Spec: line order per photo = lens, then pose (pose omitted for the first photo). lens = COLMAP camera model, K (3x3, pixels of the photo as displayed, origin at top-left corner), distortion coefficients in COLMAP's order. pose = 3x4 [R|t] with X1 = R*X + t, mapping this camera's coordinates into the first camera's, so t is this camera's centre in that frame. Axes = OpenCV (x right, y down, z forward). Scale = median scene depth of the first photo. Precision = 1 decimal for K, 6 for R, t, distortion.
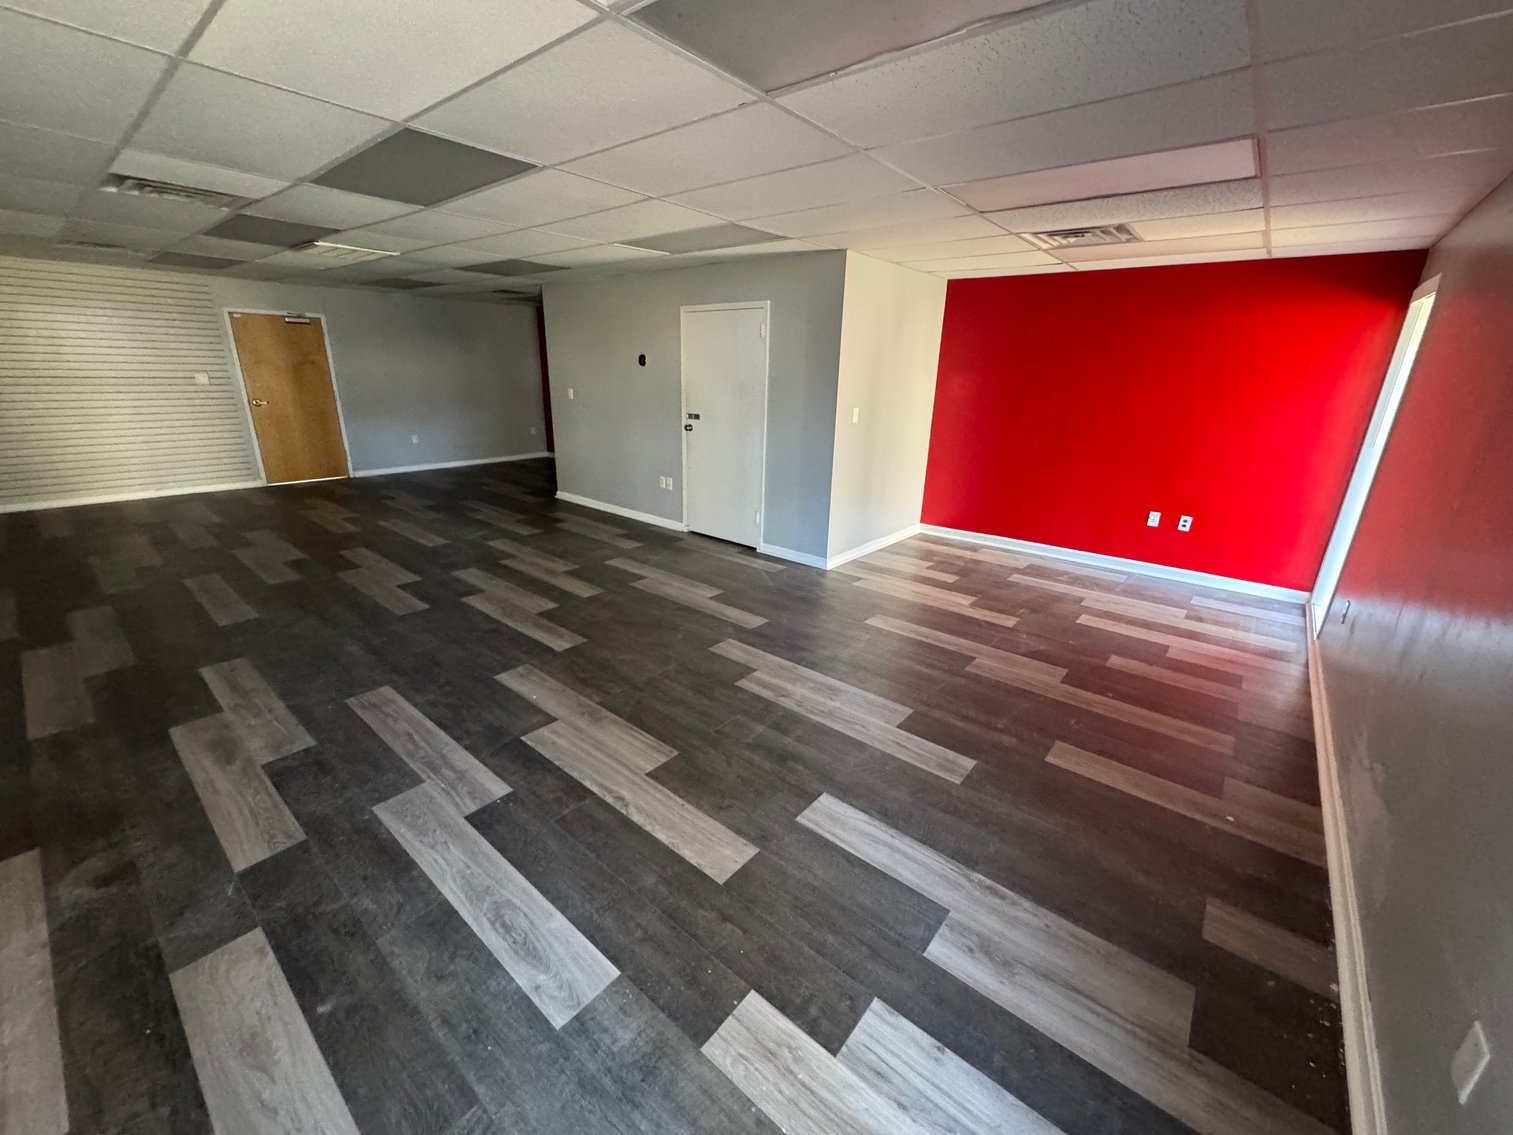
lens RADIAL K [[604.5, 0, 752.9], [0, 604.5, 568.9], [0, 0, 1]] dist [-0.003739, 0.000109]
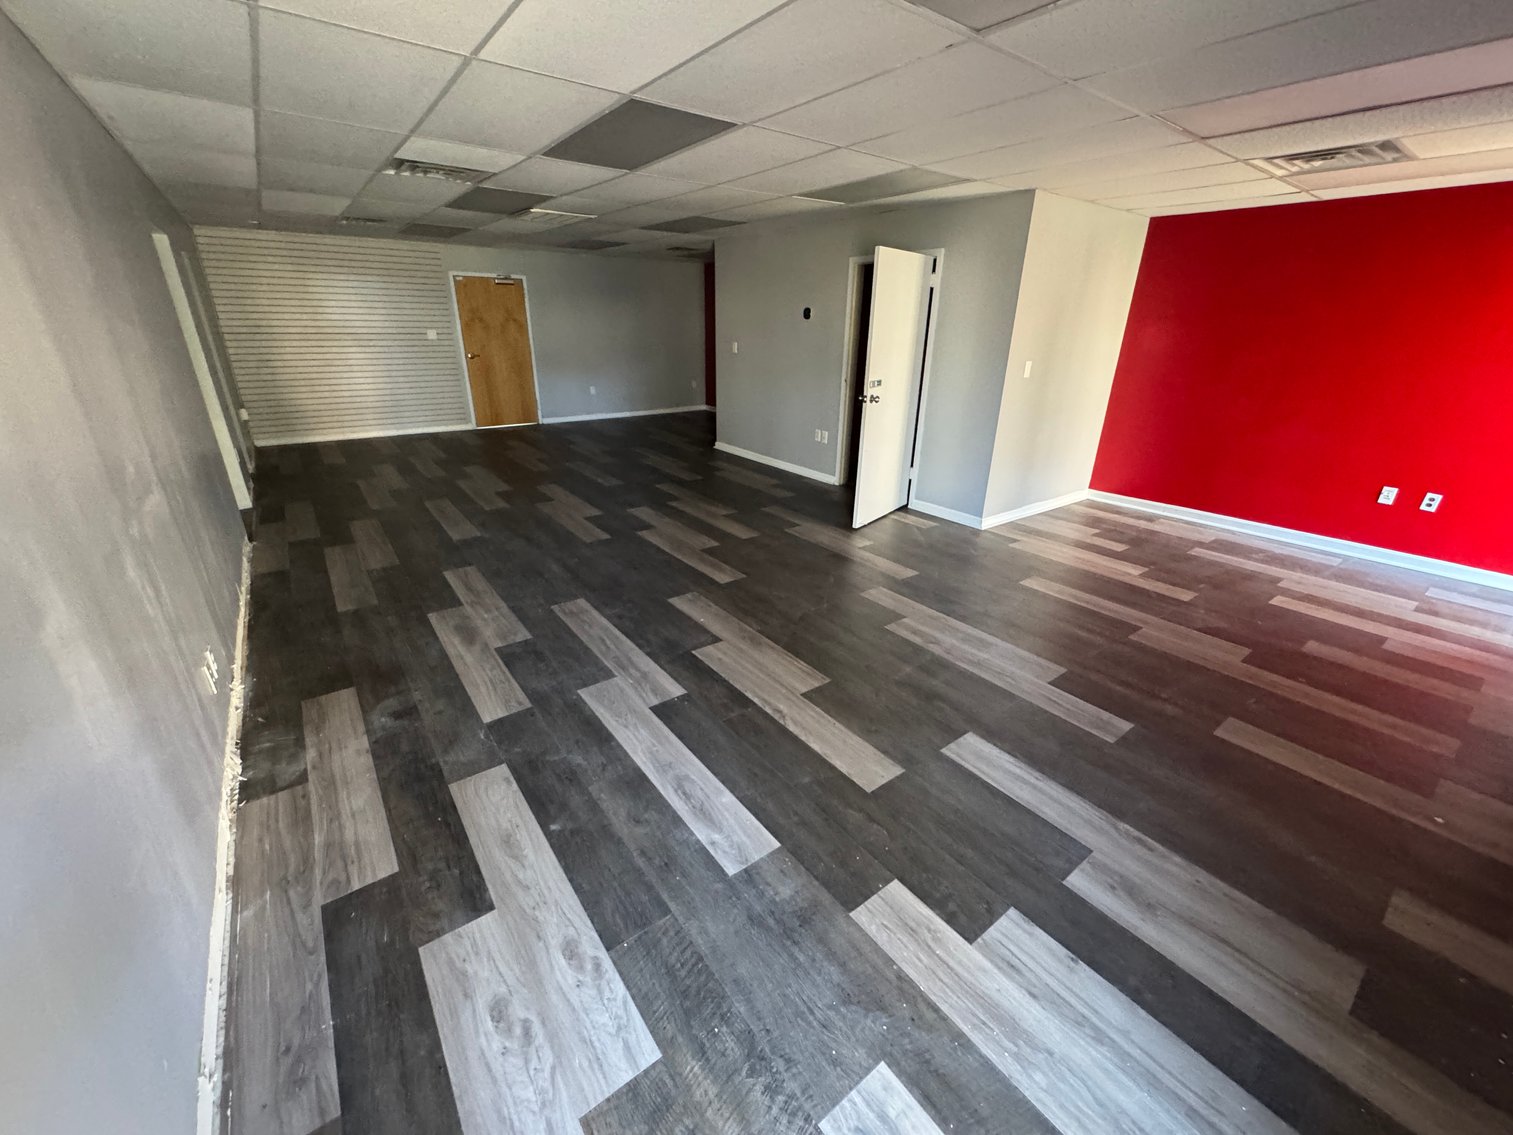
lens RADIAL K [[604.5, 0, 753.1], [0, 604.5, 568.5], [0, 0, 1]] dist [-0.003739, 0.000109]
pose [[0.972956, 0.078573, -0.217217, -0.032386], [-0.064742, 0.995438, 0.070085, 0.031905], [0.221733, -0.054127, 0.973604, -0.064838]]
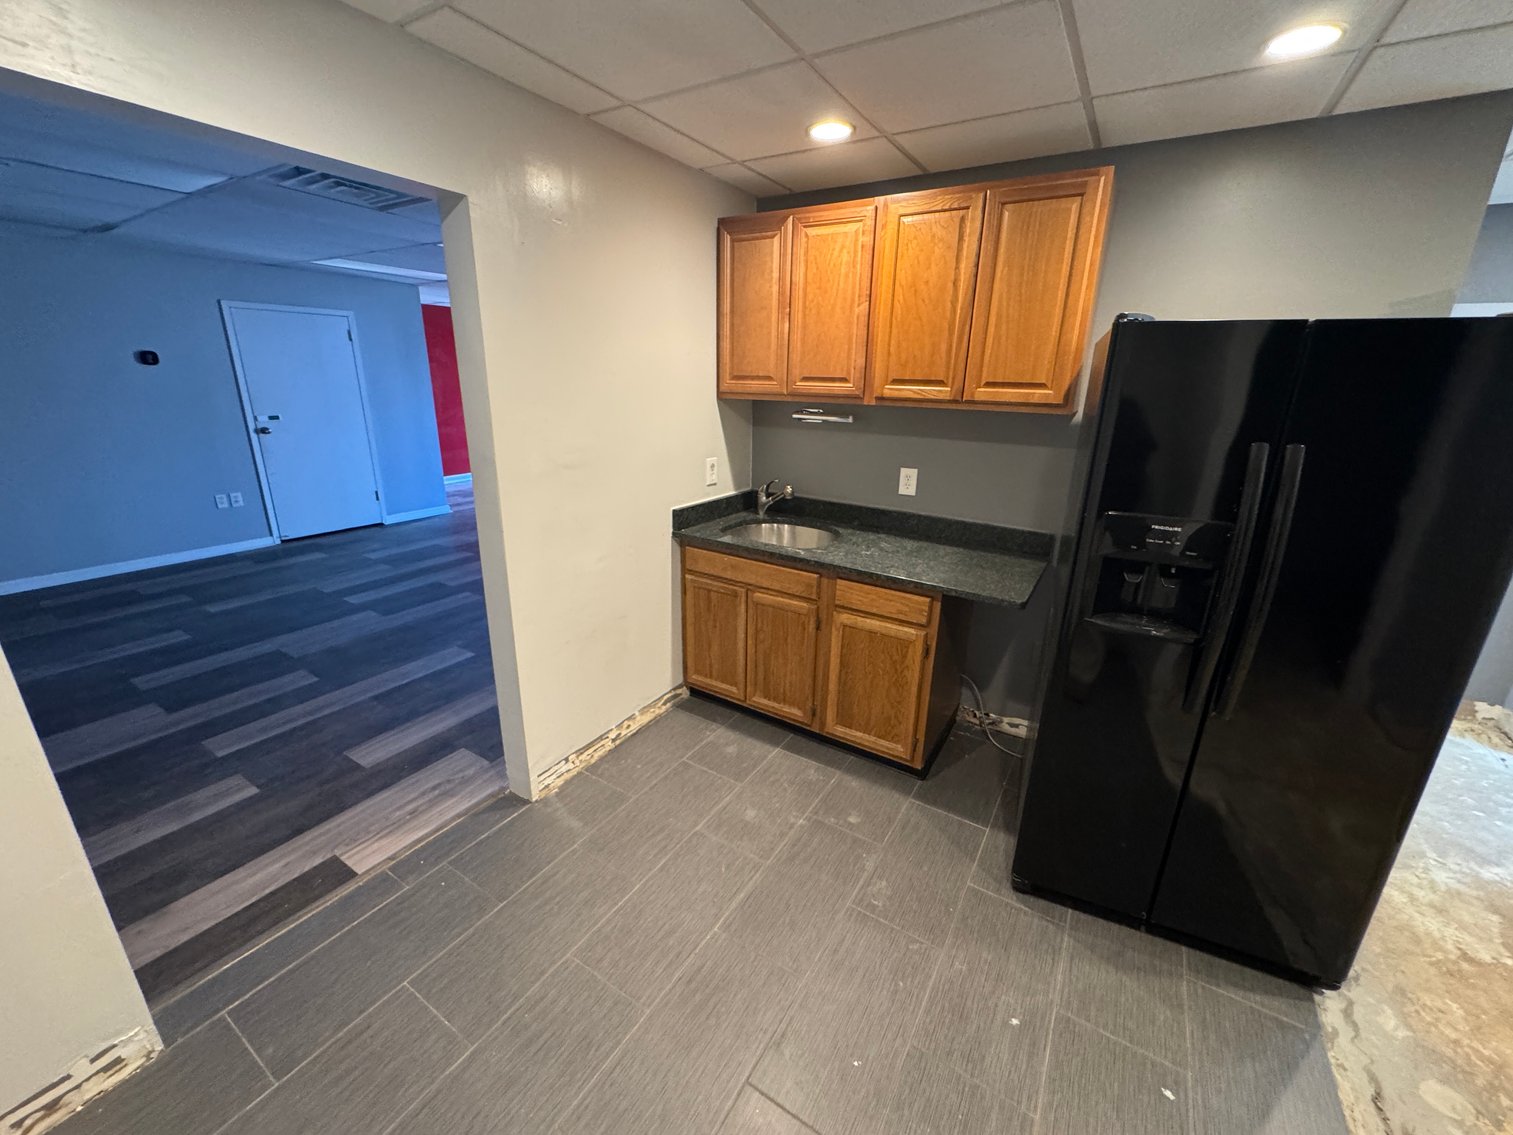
lens RADIAL K [[604.5, 0, 755.8], [0, 604.5, 562.6], [0, 0, 1]] dist [-0.003739, 0.000109]
pose [[-0.135615, -0.321131, 0.937274, -2.108953], [0.284786, 0.893456, 0.347324, -0.286582], [-0.948950, 0.314025, -0.029712, 0.657791]]
